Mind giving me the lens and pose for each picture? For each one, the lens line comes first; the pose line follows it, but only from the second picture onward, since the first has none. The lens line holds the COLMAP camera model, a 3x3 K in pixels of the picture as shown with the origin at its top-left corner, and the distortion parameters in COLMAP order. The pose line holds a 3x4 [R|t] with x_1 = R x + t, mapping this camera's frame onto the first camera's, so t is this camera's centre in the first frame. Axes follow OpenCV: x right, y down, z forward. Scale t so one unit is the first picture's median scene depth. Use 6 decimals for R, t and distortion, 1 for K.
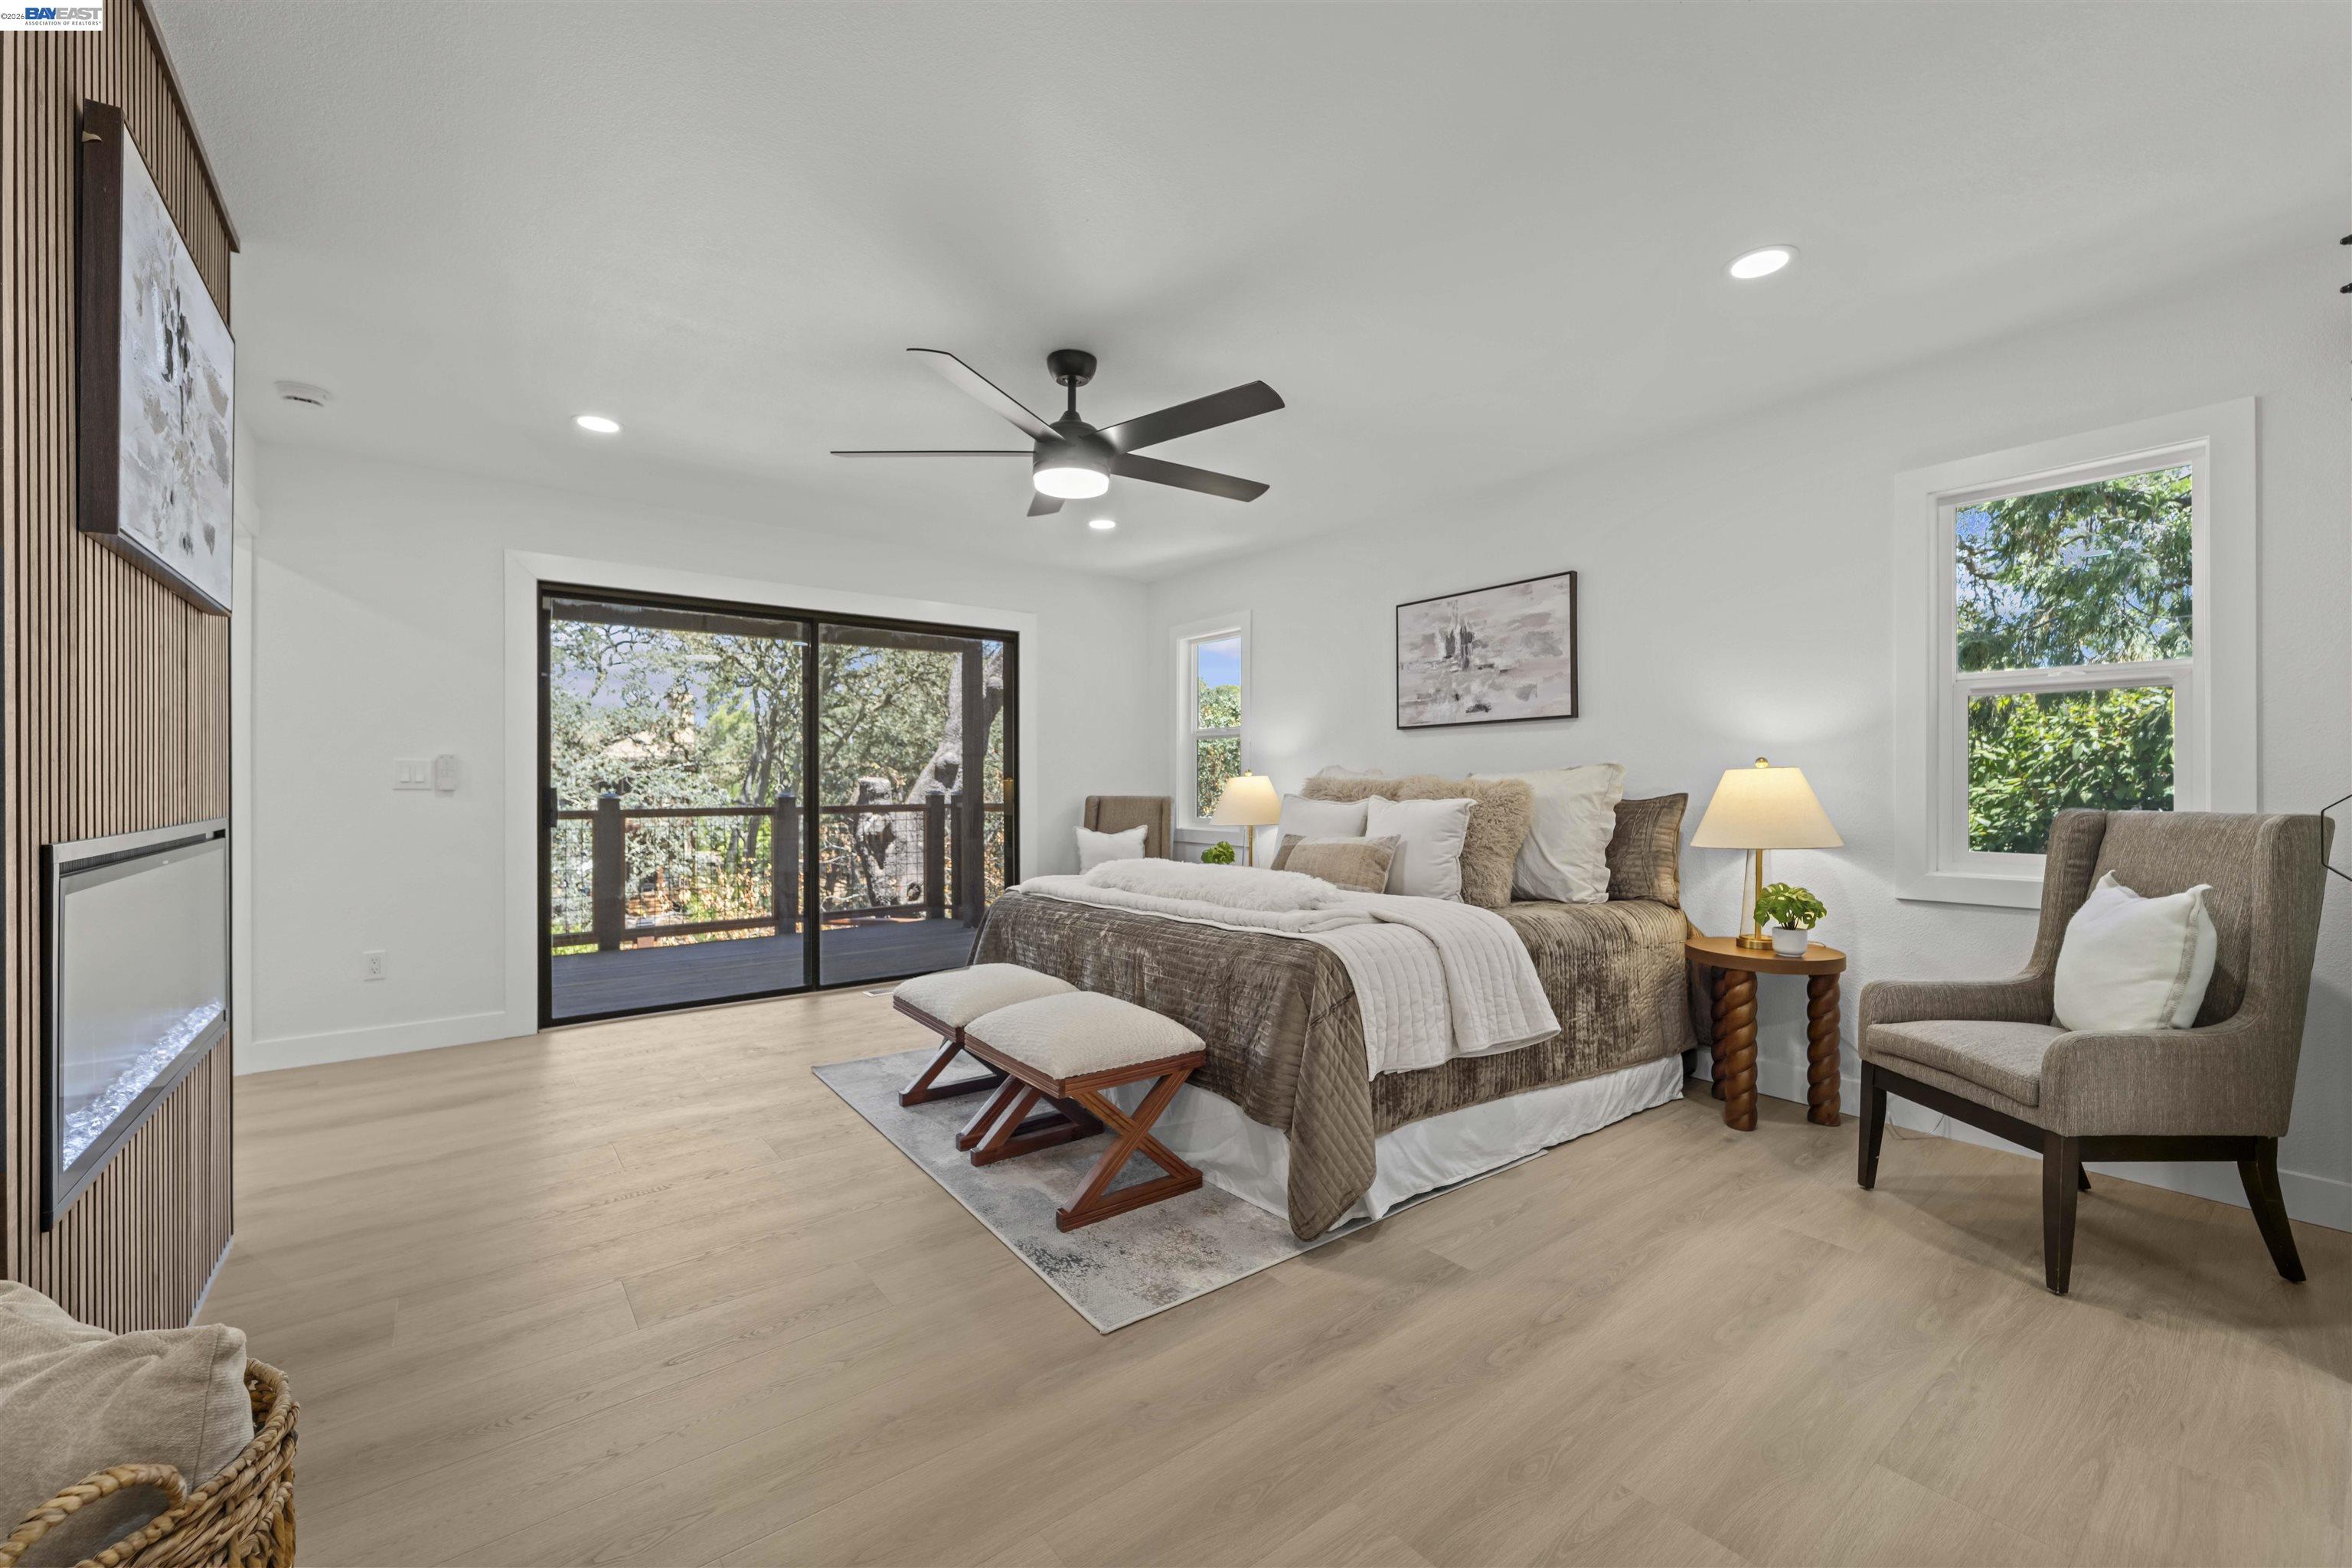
lens RADIAL K [[939.1, 0, 1176.0], [0, 939.1, 784.0], [0, 0, 1]] dist [0.001320, -0.000208]
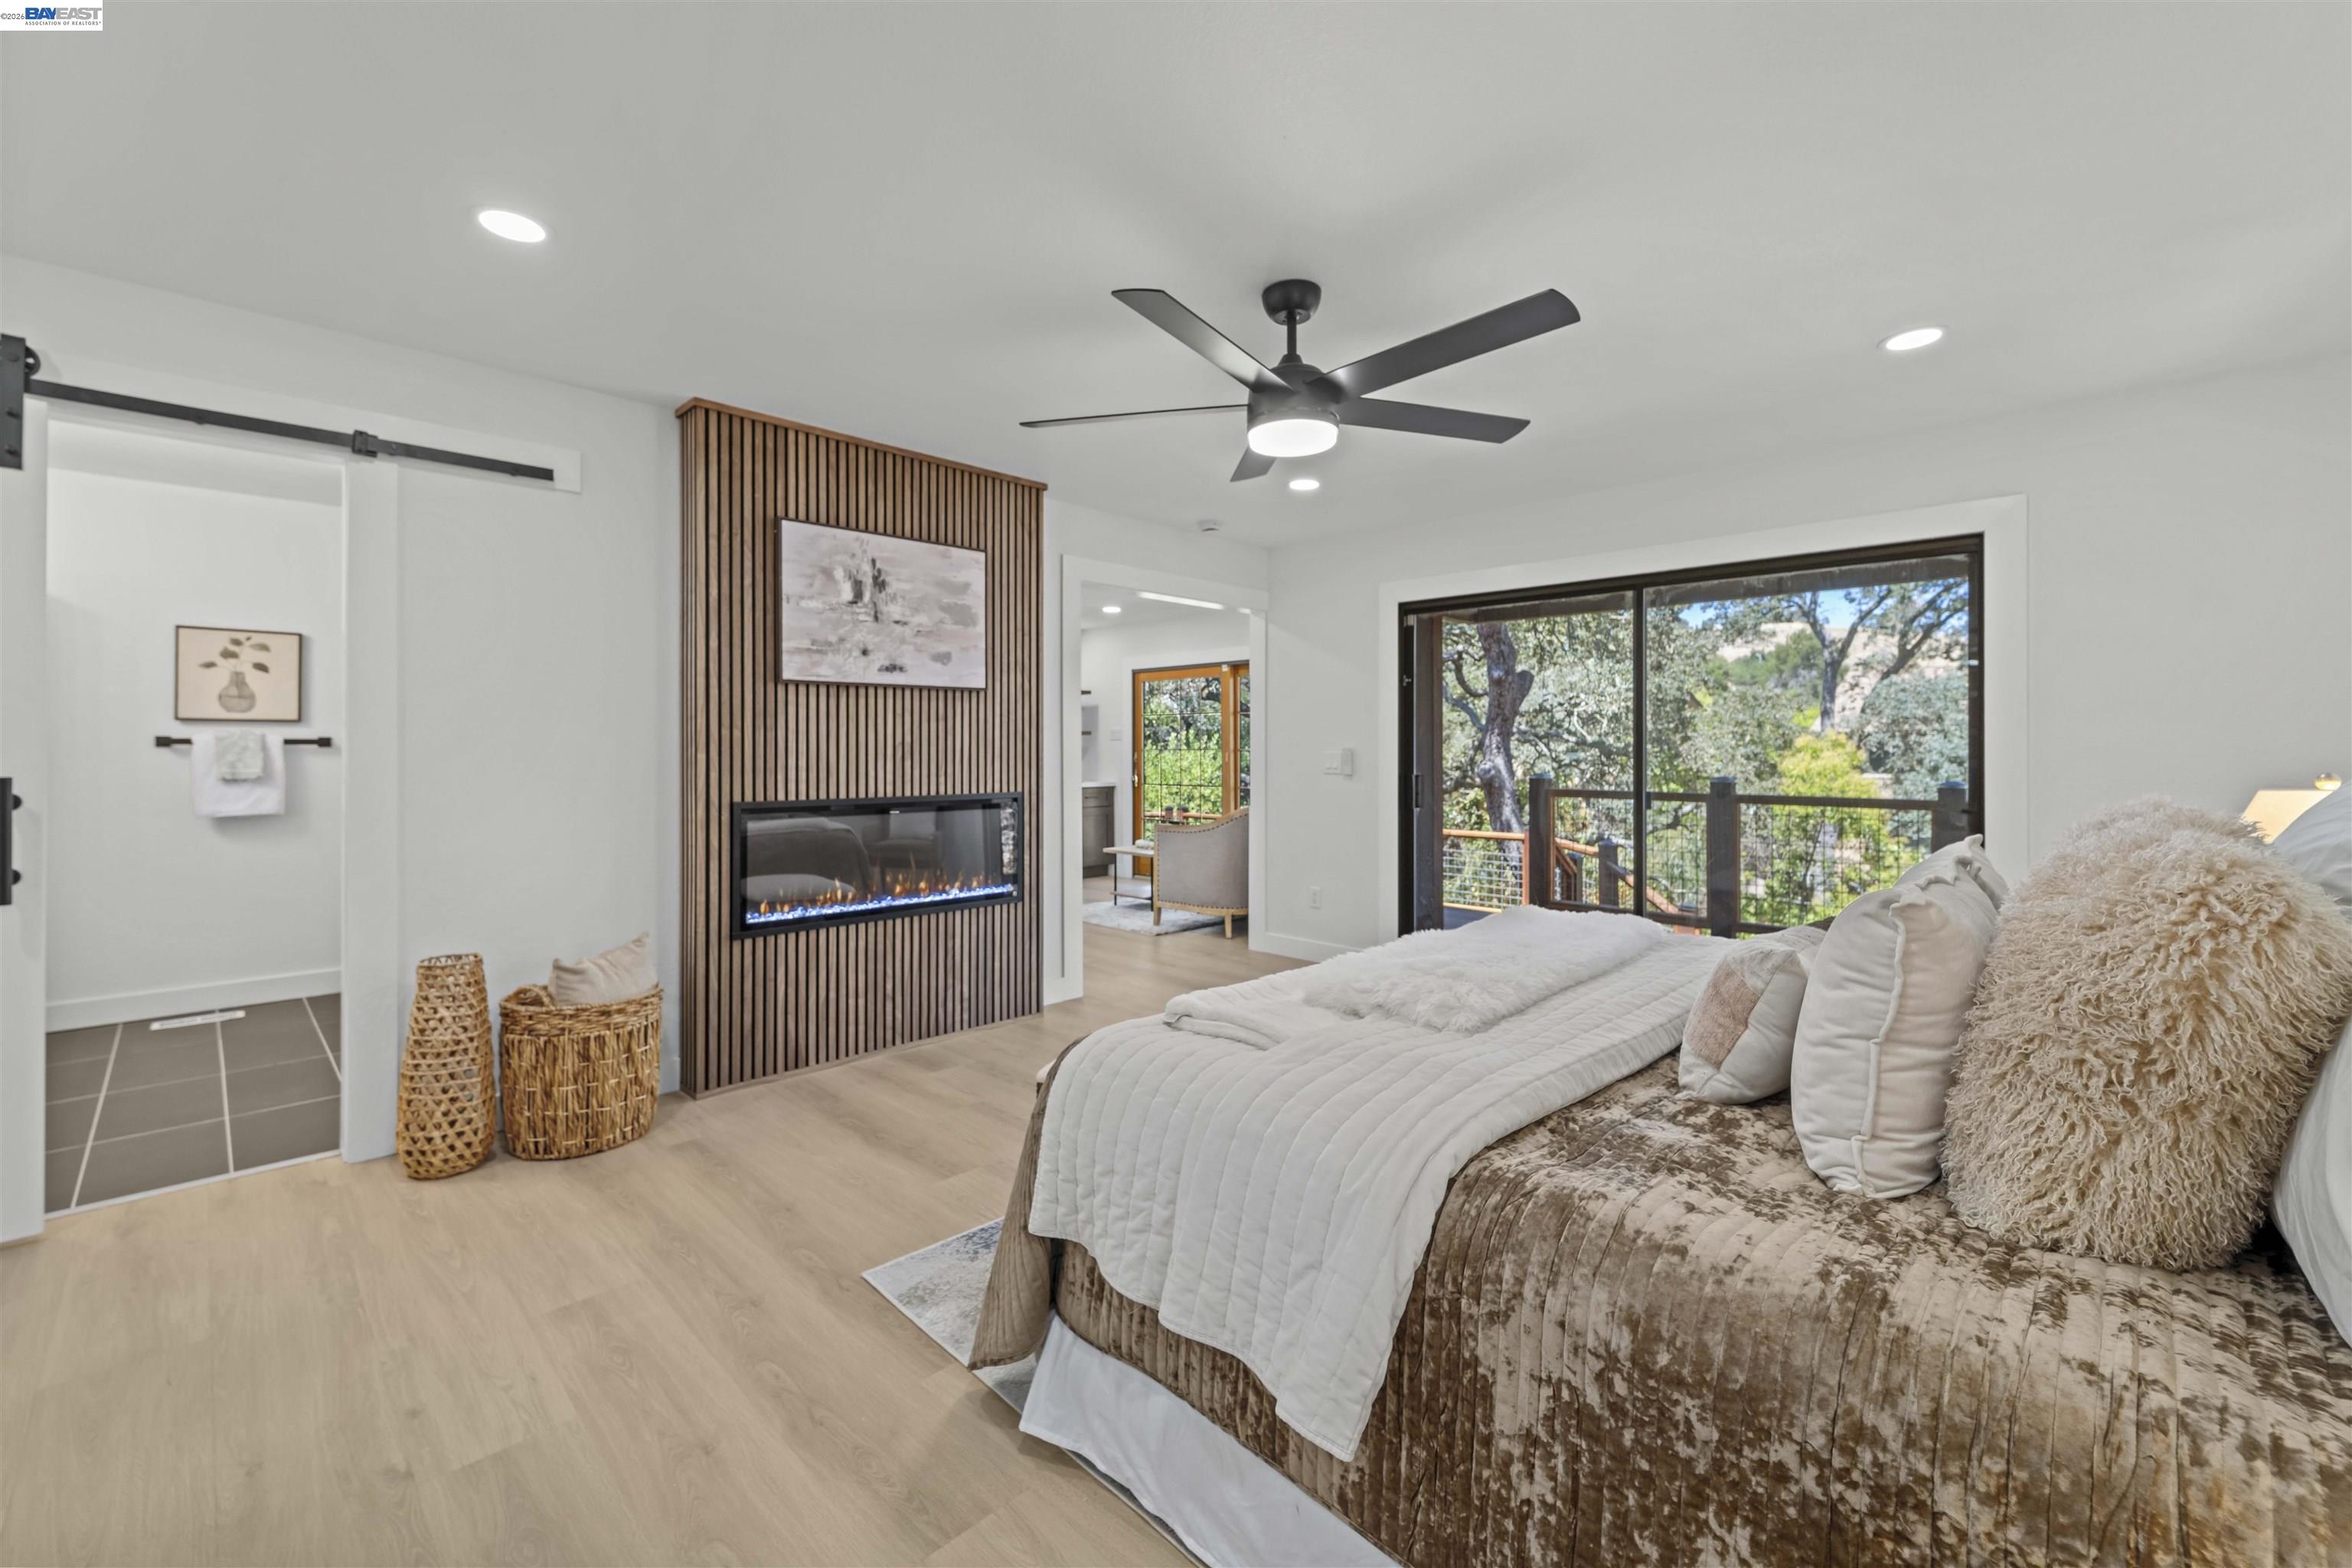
lens RADIAL K [[946.0, 0, 1179.1], [0, 946.0, 786.9], [0, 0, 1]] dist [-0.000244, -0.000067]
pose [[0.140218, 0.034191, -0.989530, 0.482003], [-0.001850, 0.999411, 0.034270, -0.021457], [0.990119, -0.002975, 0.140198, 0.536852]]
